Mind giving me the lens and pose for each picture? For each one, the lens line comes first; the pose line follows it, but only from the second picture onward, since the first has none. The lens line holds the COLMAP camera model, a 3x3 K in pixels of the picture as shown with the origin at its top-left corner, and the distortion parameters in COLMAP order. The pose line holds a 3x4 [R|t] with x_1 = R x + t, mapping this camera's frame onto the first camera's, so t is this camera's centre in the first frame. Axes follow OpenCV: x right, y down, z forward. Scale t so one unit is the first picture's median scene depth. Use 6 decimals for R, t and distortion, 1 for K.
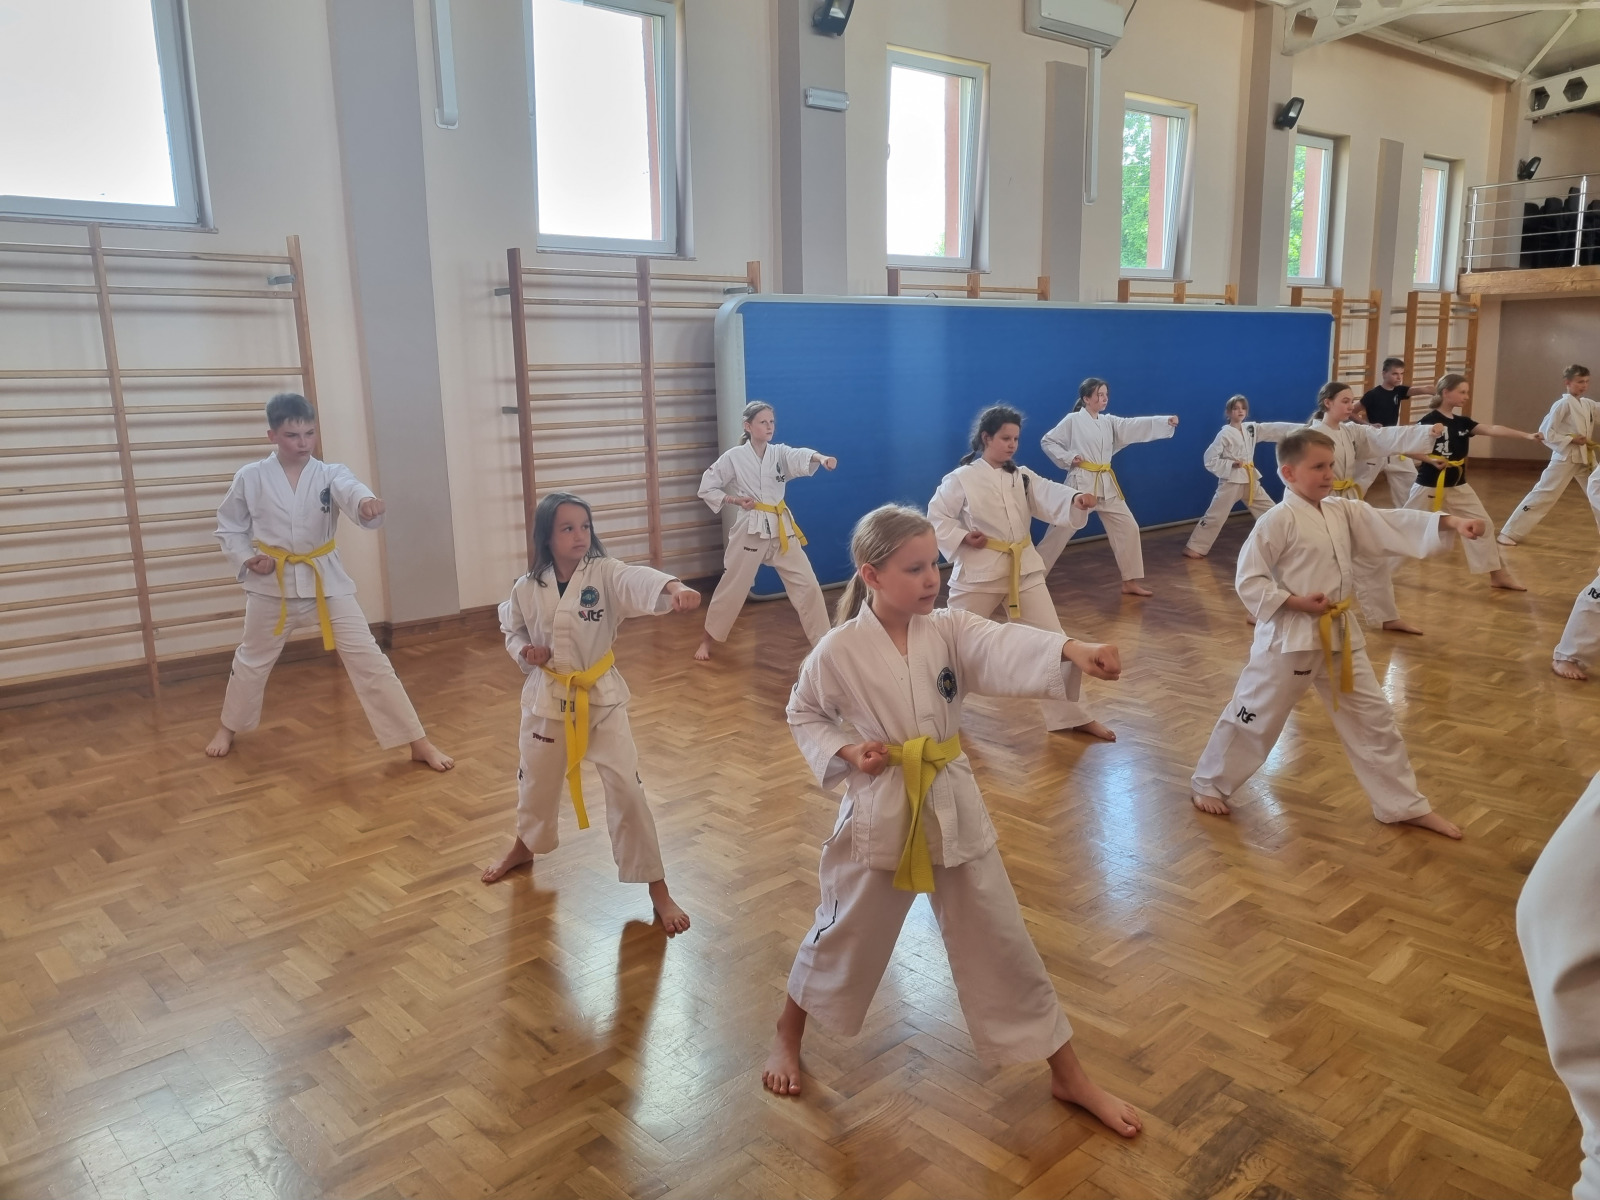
lens RADIAL K [[1200.8, 0, 796.1], [0, 1200.8, 598.6], [0, 0, 1]] dist [0.045961, -0.001913]
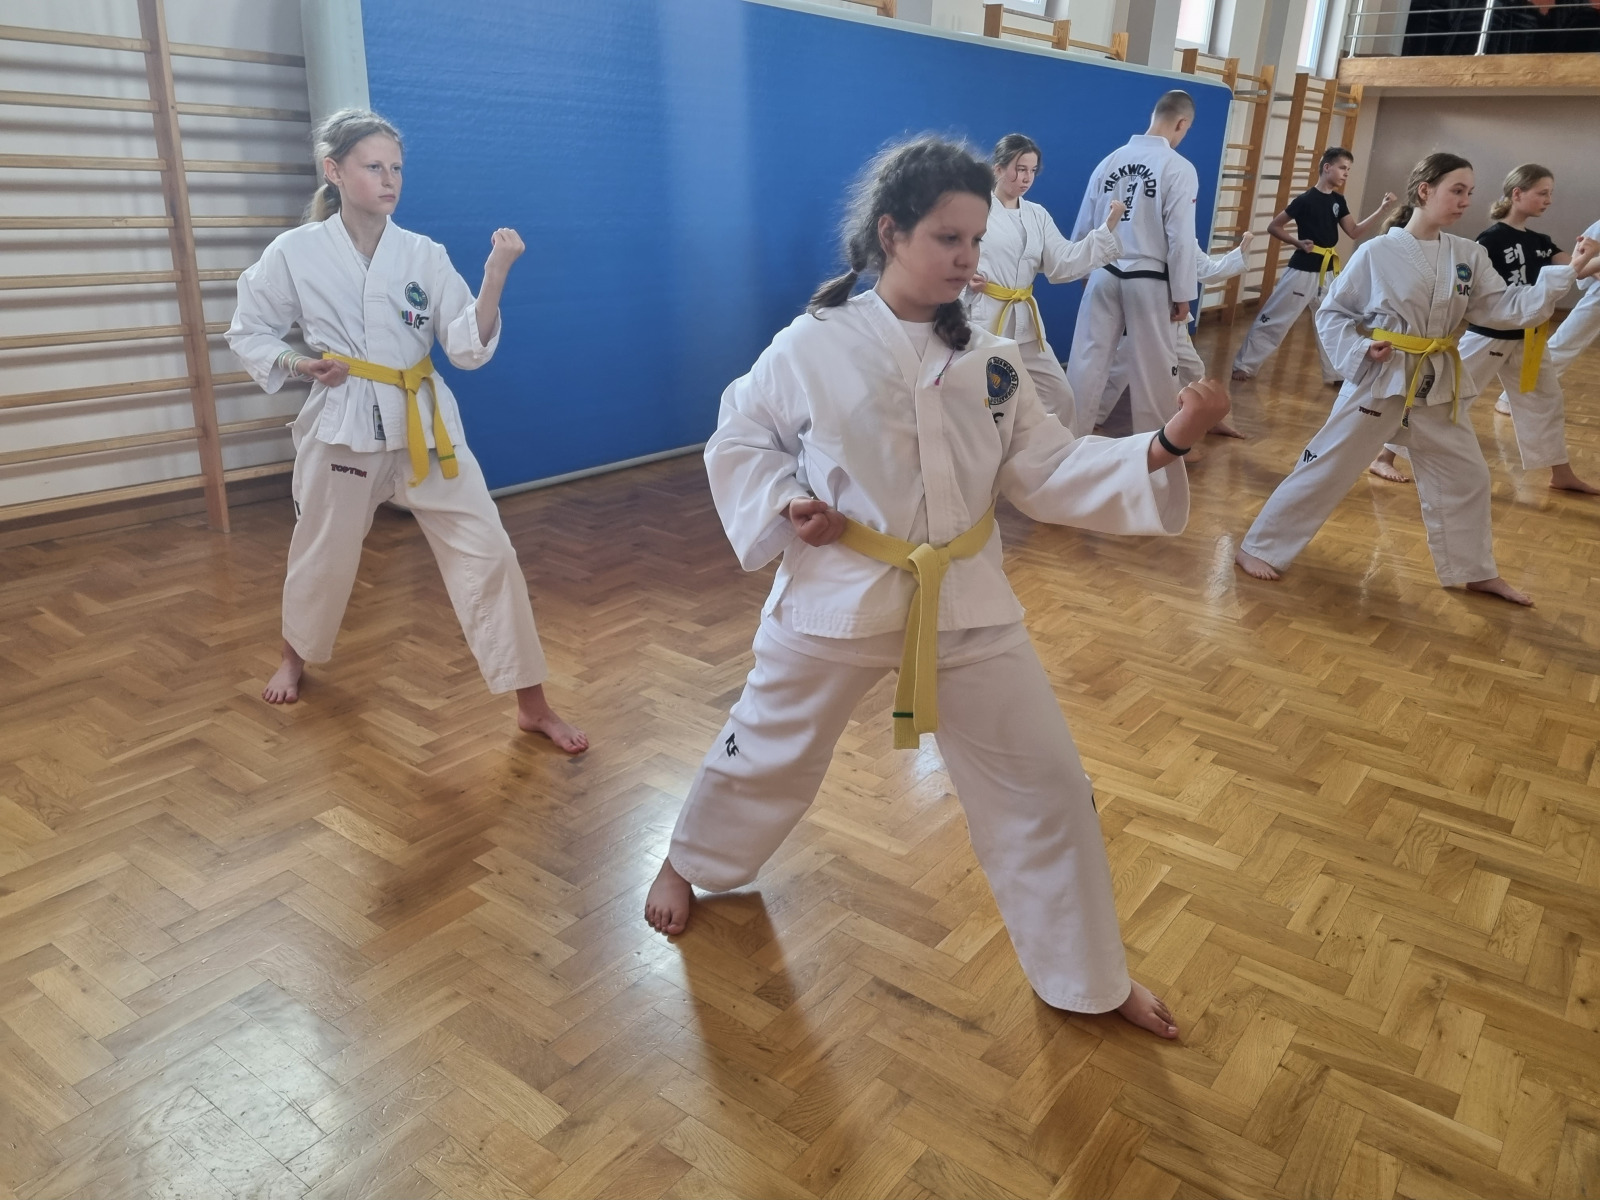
lens RADIAL K [[1200.8, 0, 797.2], [0, 1200.8, 611.7], [0, 0, 1]] dist [0.045961, -0.001913]
pose [[0.978234, -0.016417, 0.206853, 0.016325], [-0.017914, 0.986462, 0.163010, -0.034676], [-0.206729, -0.163167, 0.964697, 0.287604]]
